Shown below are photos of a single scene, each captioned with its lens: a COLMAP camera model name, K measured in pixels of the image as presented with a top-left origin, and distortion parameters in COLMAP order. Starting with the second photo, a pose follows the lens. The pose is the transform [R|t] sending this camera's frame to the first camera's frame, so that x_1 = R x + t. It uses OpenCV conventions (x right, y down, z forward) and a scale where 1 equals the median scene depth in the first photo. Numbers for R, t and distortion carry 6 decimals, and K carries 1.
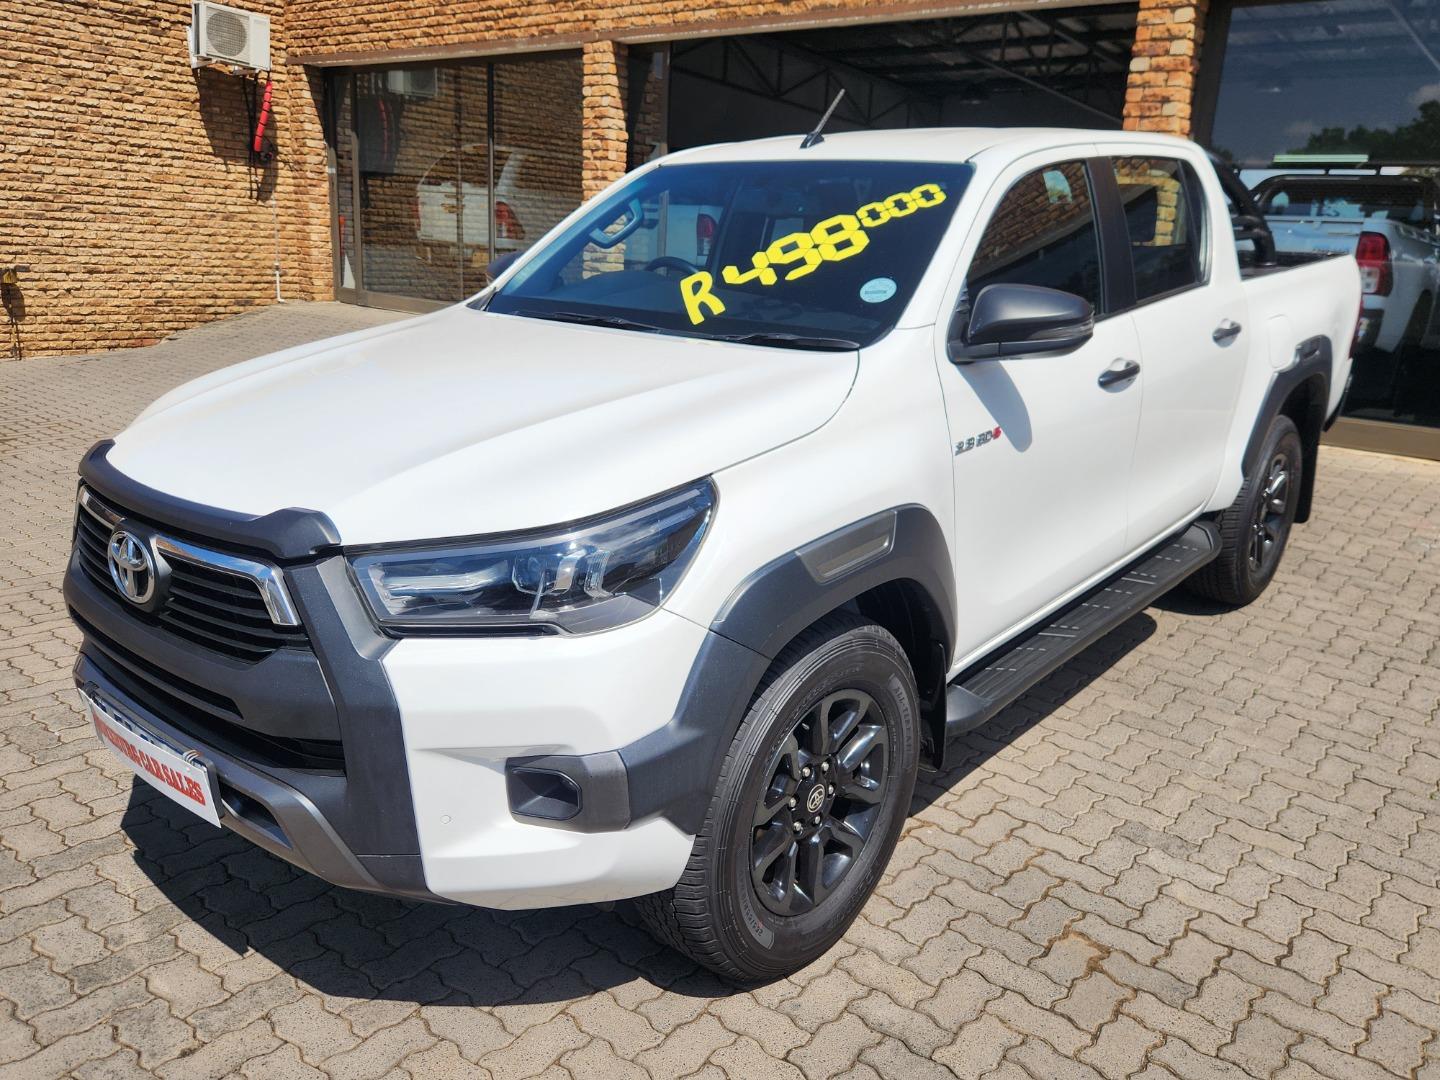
lens RADIAL K [[1049.3, 0, 718.0], [0, 1049.3, 543.7], [0, 0, 1]] dist [0.013728, 0.000081]
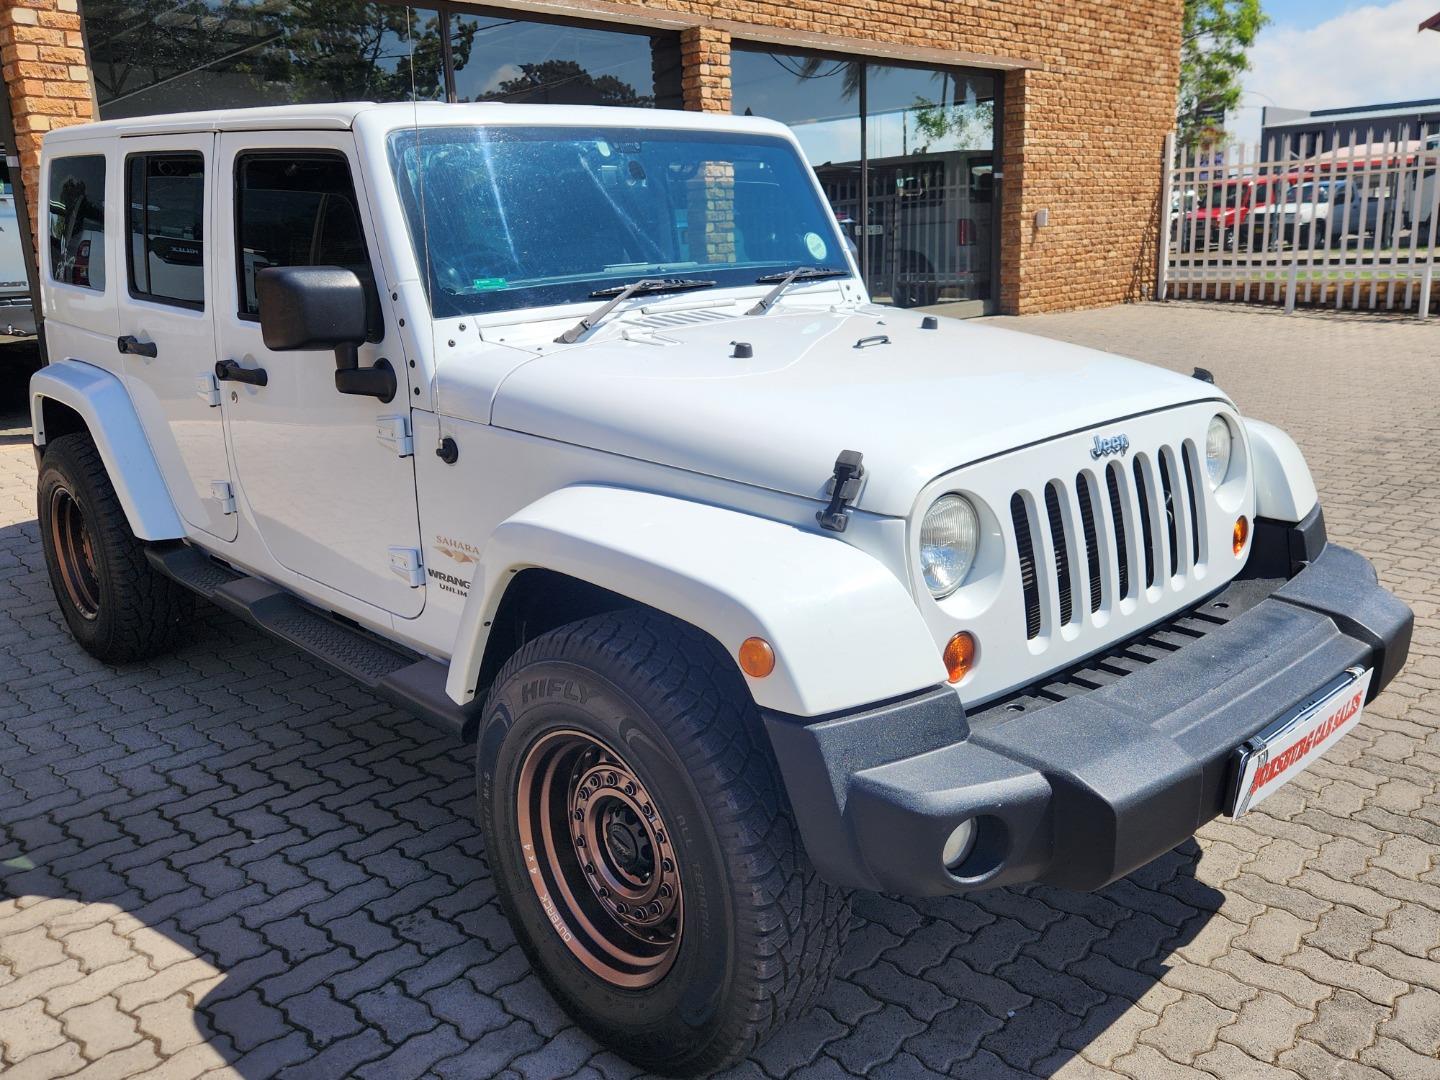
lens RADIAL K [[1162.6, 0, 711.8], [0, 1162.6, 530.1], [0, 0, 1]] dist [0.035543, -0.023263]
pose [[0.126226, -0.300902, 0.945264, -0.282674], [0.321450, 0.913878, 0.247986, -0.075375], [-0.938476, 0.272553, 0.212080, 0.217310]]
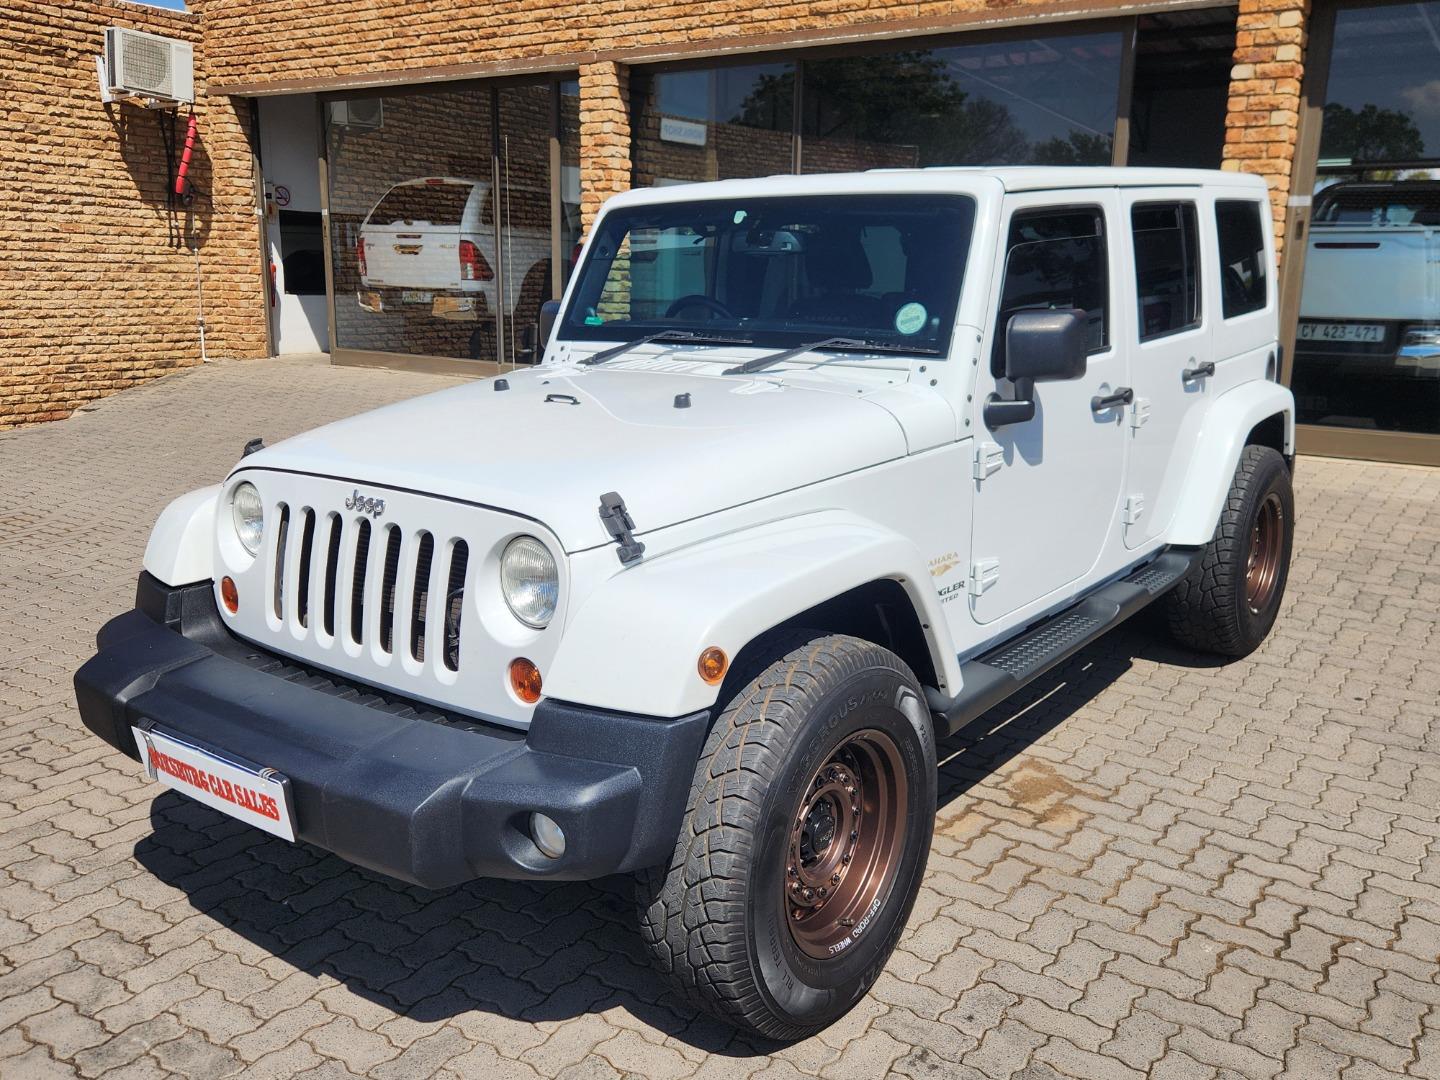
lens RADIAL K [[1144.0, 0, 726.5], [0, 1144.0, 543.4], [0, 0, 1]] dist [0.028204, -0.011852]
pose [[0.995032, -0.057552, 0.081237, -0.085087], [0.061197, 0.997194, -0.043113, -0.012963], [-0.078528, 0.047871, 0.995762, 0.023169]]
